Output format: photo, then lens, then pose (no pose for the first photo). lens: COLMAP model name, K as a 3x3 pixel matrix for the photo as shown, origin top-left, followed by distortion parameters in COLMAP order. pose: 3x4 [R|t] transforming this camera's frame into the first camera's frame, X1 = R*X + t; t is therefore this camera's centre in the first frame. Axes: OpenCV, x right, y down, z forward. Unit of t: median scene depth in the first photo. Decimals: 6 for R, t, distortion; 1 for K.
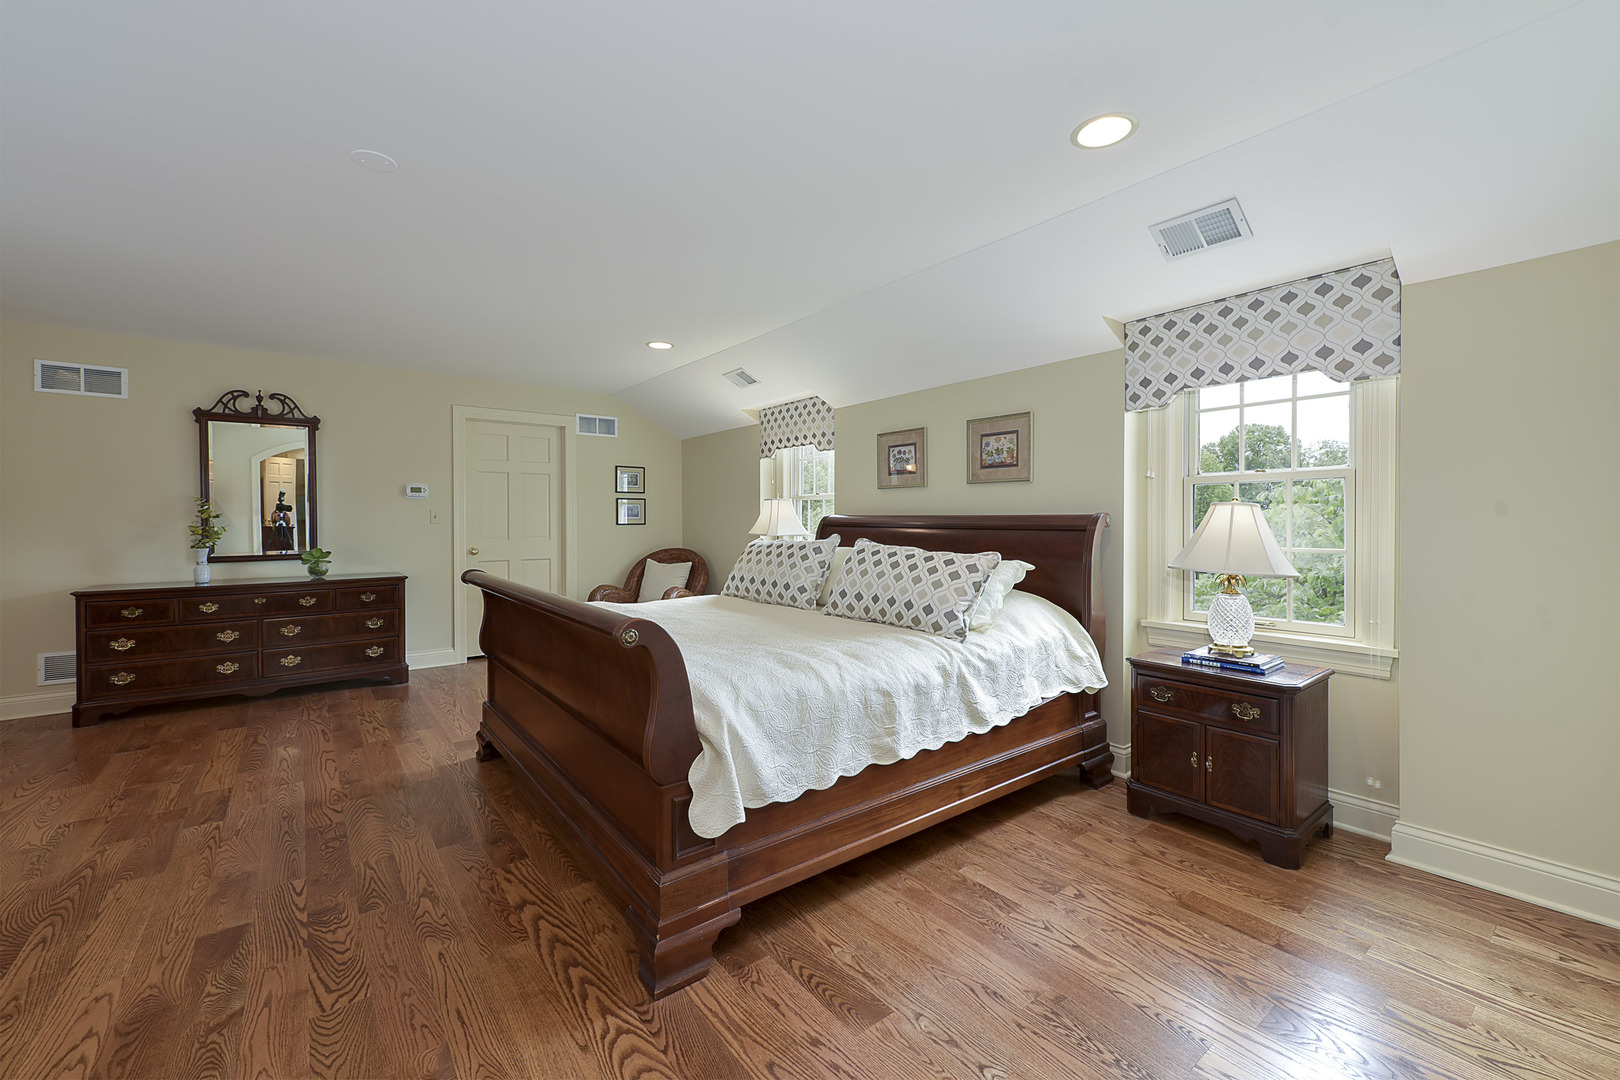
lens RADIAL K [[646.5, 0, 818.3], [0, 646.5, 528.8], [0, 0, 1]] dist [0.007613, -0.002036]
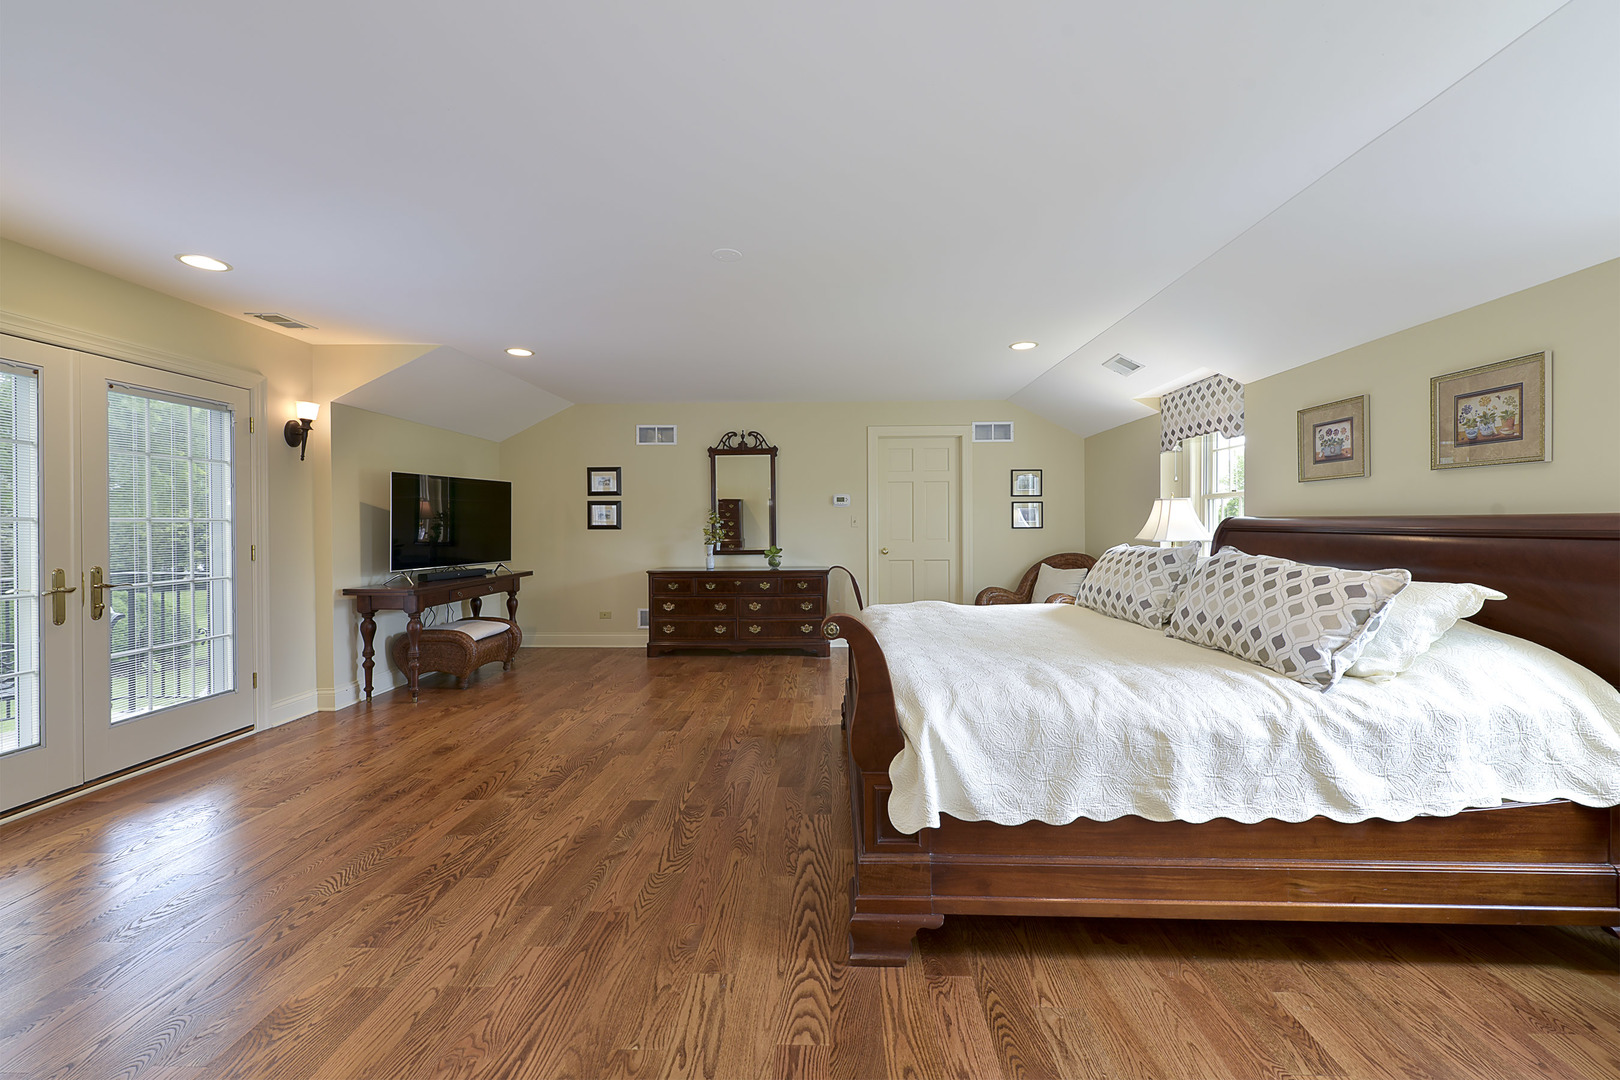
lens RADIAL K [[646.5, 0, 818.2], [0, 646.5, 532.6], [0, 0, 1]] dist [0.007613, -0.002036]
pose [[0.774600, 0.005373, -0.632428, 0.233453], [-0.004789, 0.999985, 0.002630, -0.002224], [0.632433, 0.000992, 0.774615, 0.070955]]
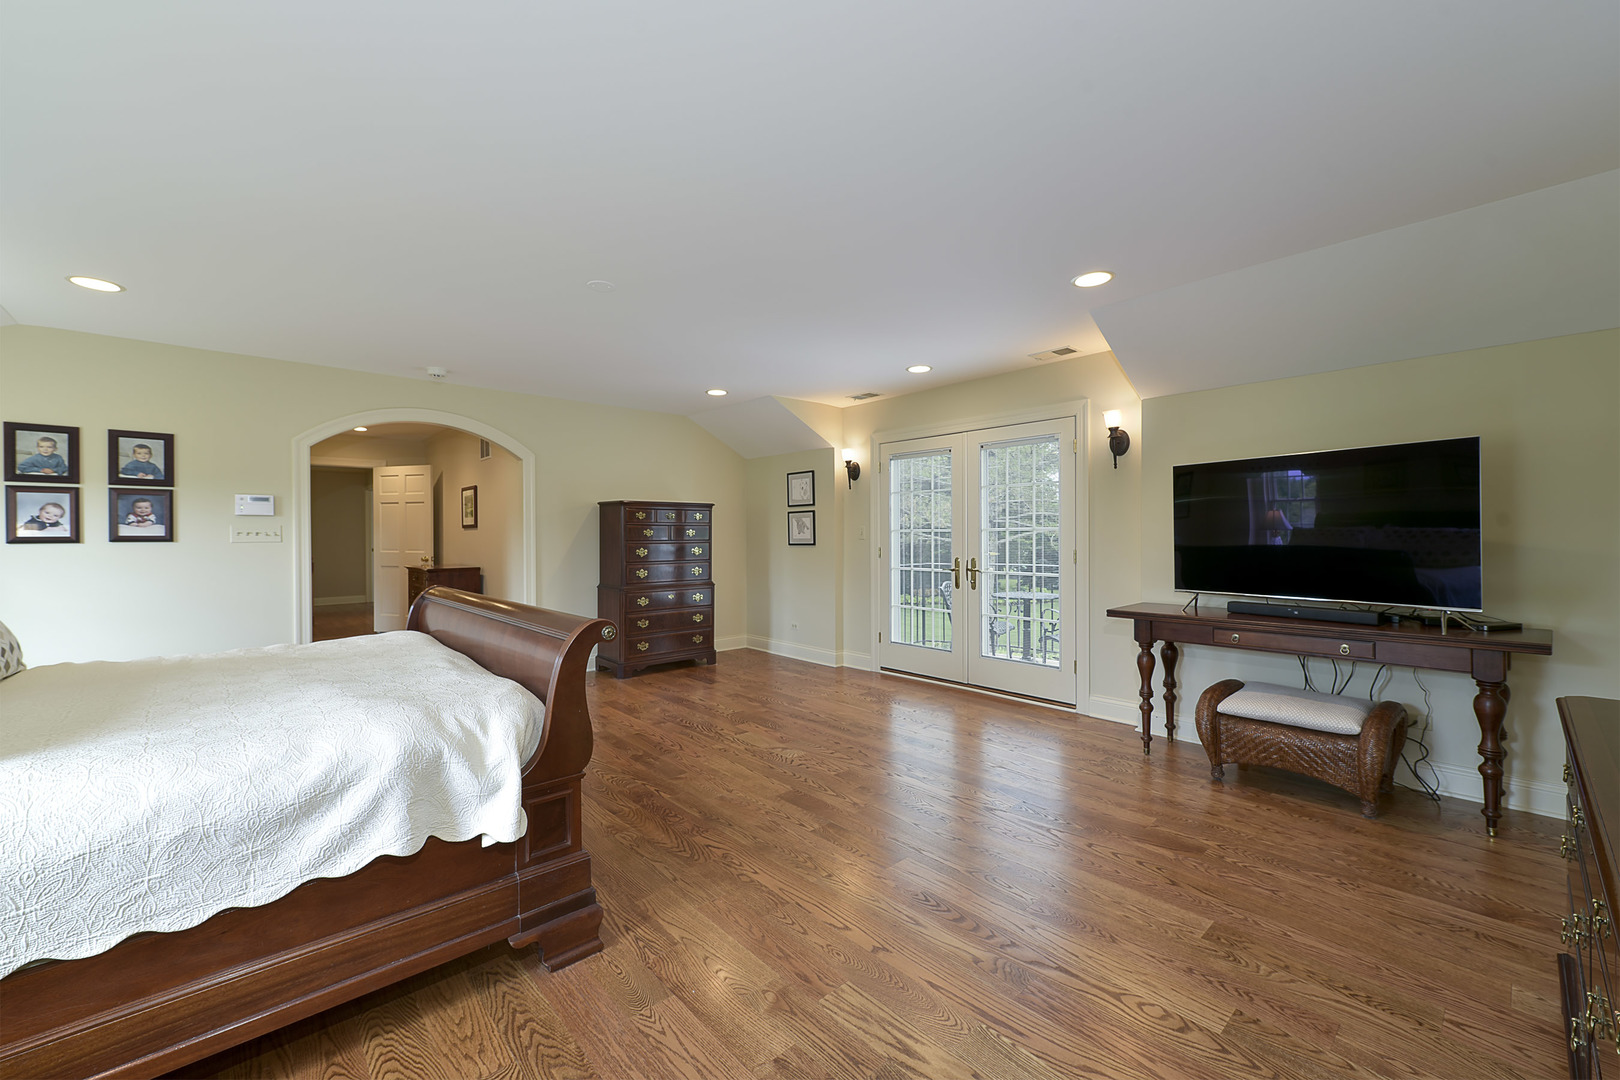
lens RADIAL K [[646.5, 0, 812.8], [0, 646.5, 531.9], [0, 0, 1]] dist [0.007613, -0.002036]
pose [[-0.997238, 0.014526, -0.072832, -0.800239], [0.013431, 0.999790, 0.015501, -0.042977], [0.073042, 0.014480, -0.997224, 1.915370]]
